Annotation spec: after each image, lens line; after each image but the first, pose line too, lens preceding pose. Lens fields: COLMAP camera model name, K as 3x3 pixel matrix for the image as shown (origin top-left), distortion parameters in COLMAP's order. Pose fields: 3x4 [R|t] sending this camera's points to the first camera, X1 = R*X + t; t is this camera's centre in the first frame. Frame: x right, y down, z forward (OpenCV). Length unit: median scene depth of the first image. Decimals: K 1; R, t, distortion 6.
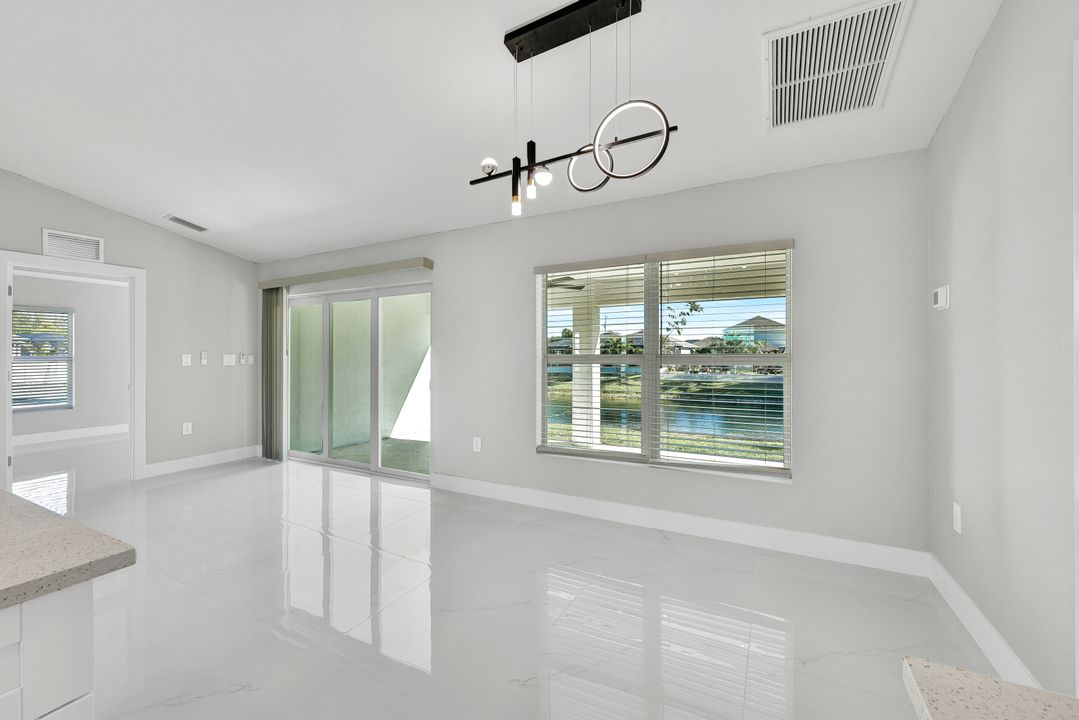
lens RADIAL K [[436.8, 0, 541.2], [0, 436.8, 354.5], [0, 0, 1]] dist [0.000038, -0.000022]
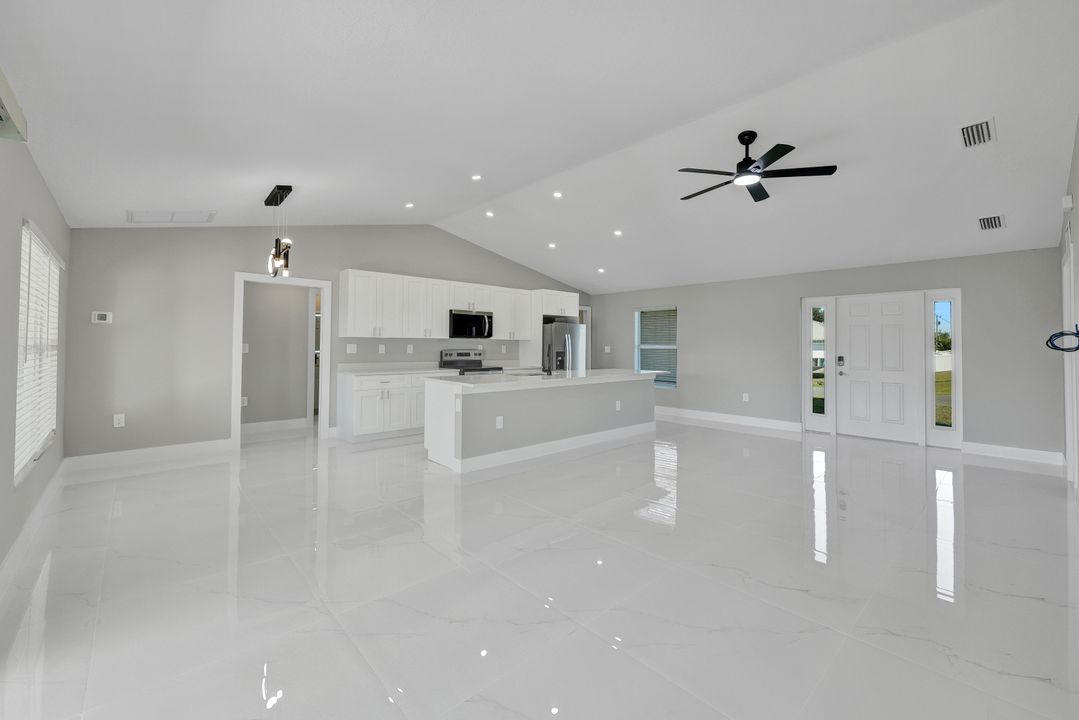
lens RADIAL K [[430.0, 0, 538.4], [0, 430.0, 341.8], [0, 0, 1]] dist [-0.000467, 0.000034]
pose [[-0.934570, 0.006235, 0.355724, -0.925576], [0.000162, 0.999854, -0.017098, 0.009442], [-0.355779, -0.015921, -0.934434, 1.192969]]
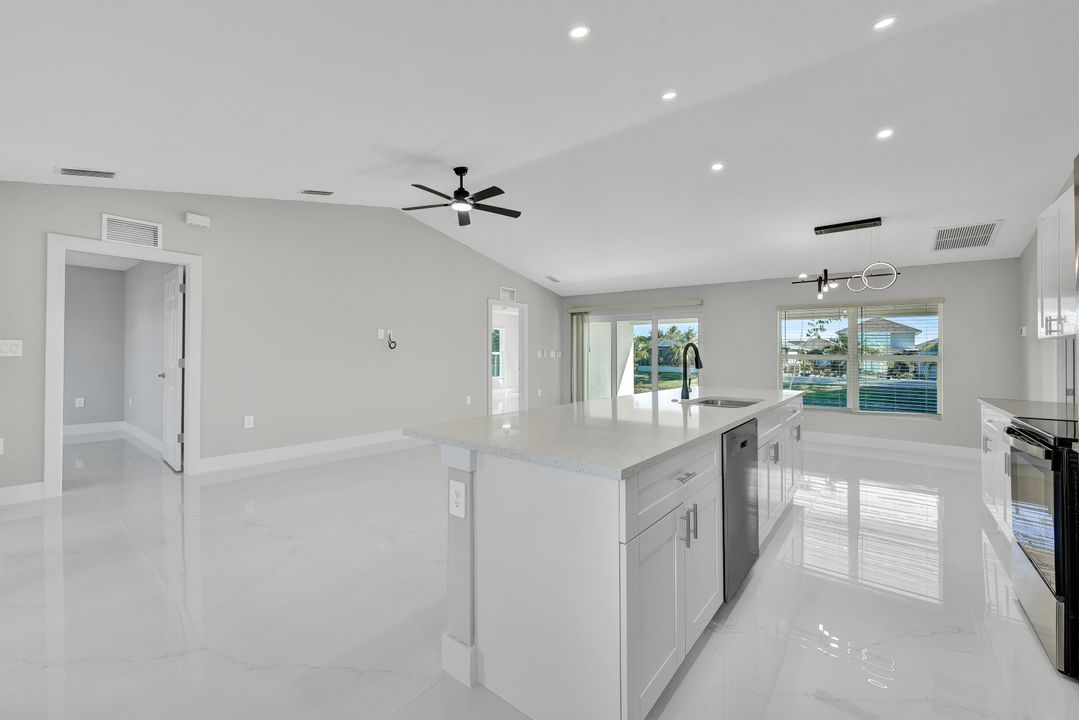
lens RADIAL K [[430.0, 0, 538.4], [0, 430.0, 341.8], [0, 0, 1]] dist [-0.000467, 0.000034]
pose [[0.980270, 0.009241, -0.197445, -0.587115], [-0.014704, 0.999548, -0.026217, 0.010197], [0.197113, 0.028603, 0.979963, -0.888396]]
